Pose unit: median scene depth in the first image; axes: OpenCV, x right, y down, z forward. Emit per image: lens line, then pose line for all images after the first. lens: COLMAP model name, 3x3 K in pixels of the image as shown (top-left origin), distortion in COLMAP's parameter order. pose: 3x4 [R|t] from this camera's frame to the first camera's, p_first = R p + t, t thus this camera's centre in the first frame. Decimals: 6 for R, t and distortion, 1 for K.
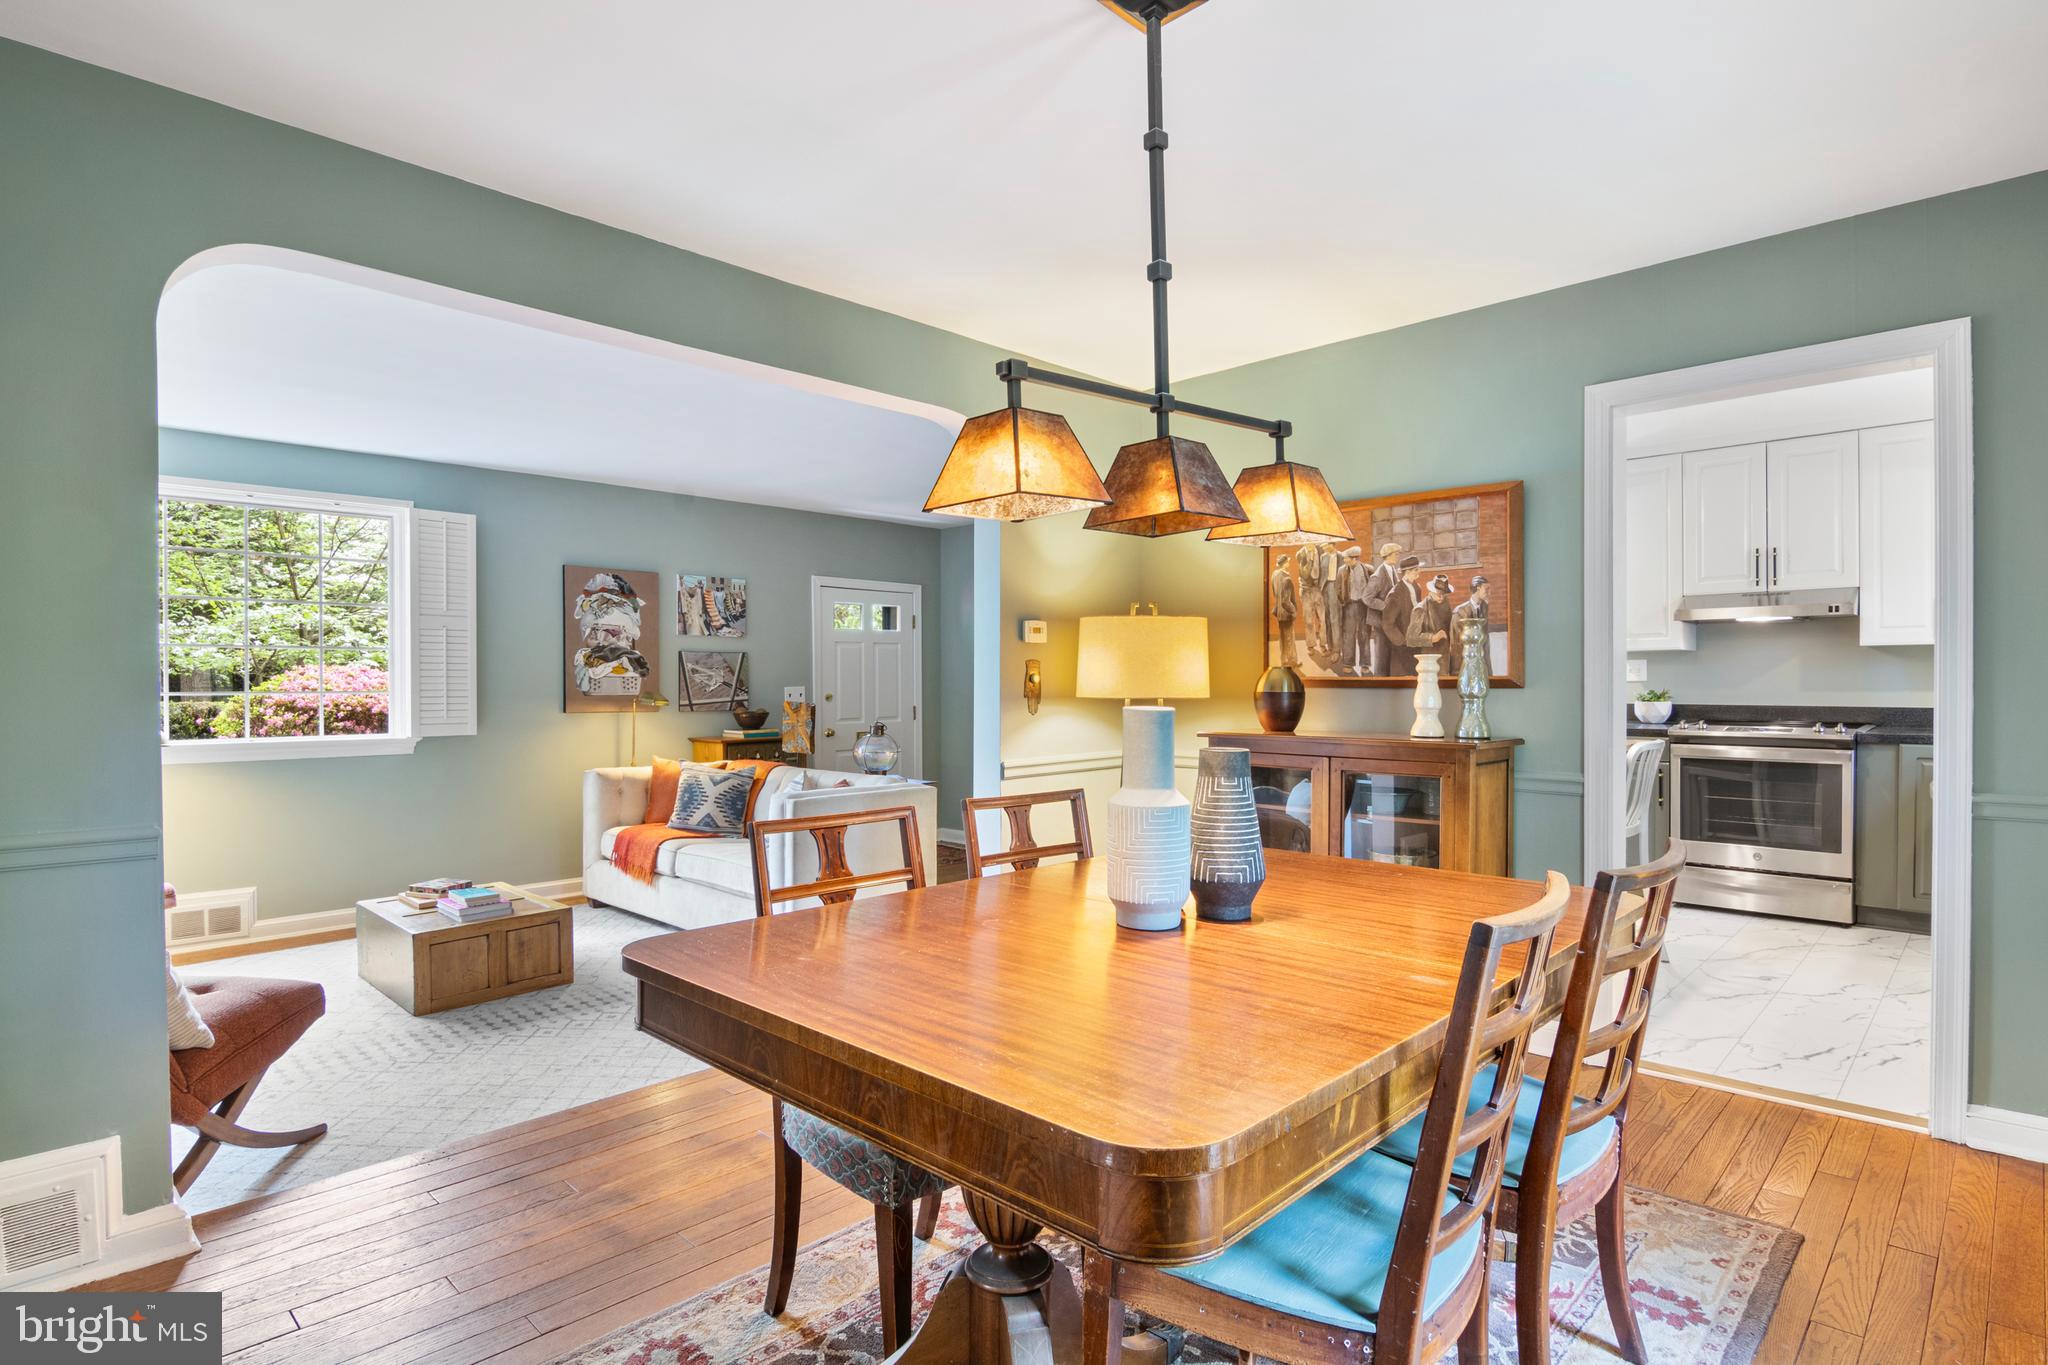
lens RADIAL K [[1048.0, 0, 1009.4], [0, 1048.0, 693.0], [0, 0, 1]] dist [-0.003508, -0.003363]
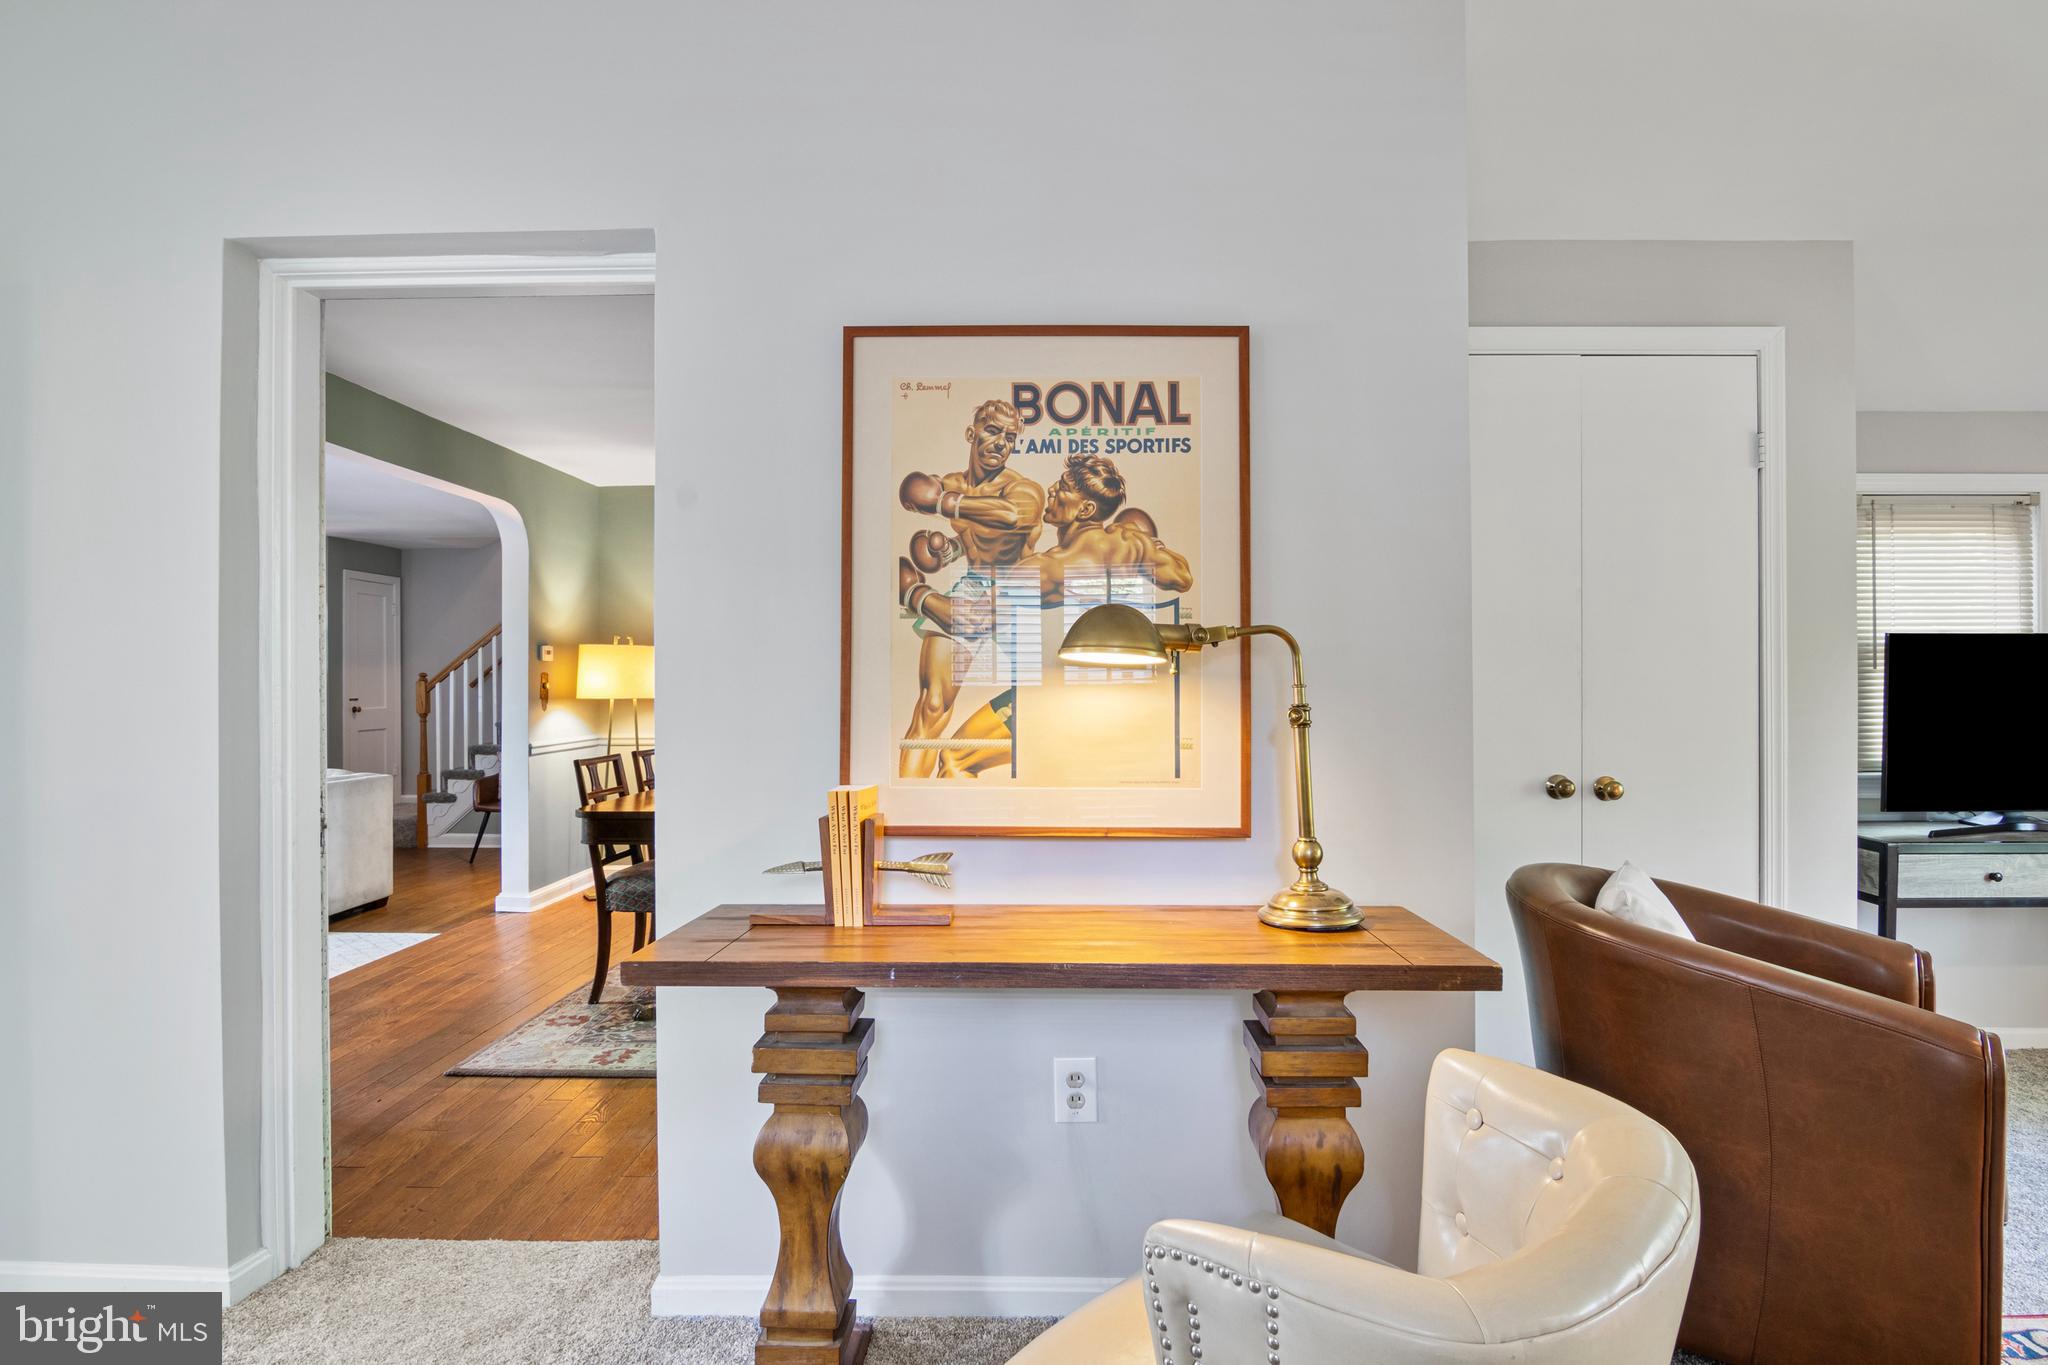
lens RADIAL K [[1048.0, 0, 1024.0], [0, 1048.0, 686.4], [0, 0, 1]] dist [-0.003508, -0.003363]
pose [[0.723419, -0.003306, 0.690402, -0.453919], [0.010342, 0.999928, -0.006048, 0.002666], [-0.690332, 0.011516, 0.723401, -0.459968]]
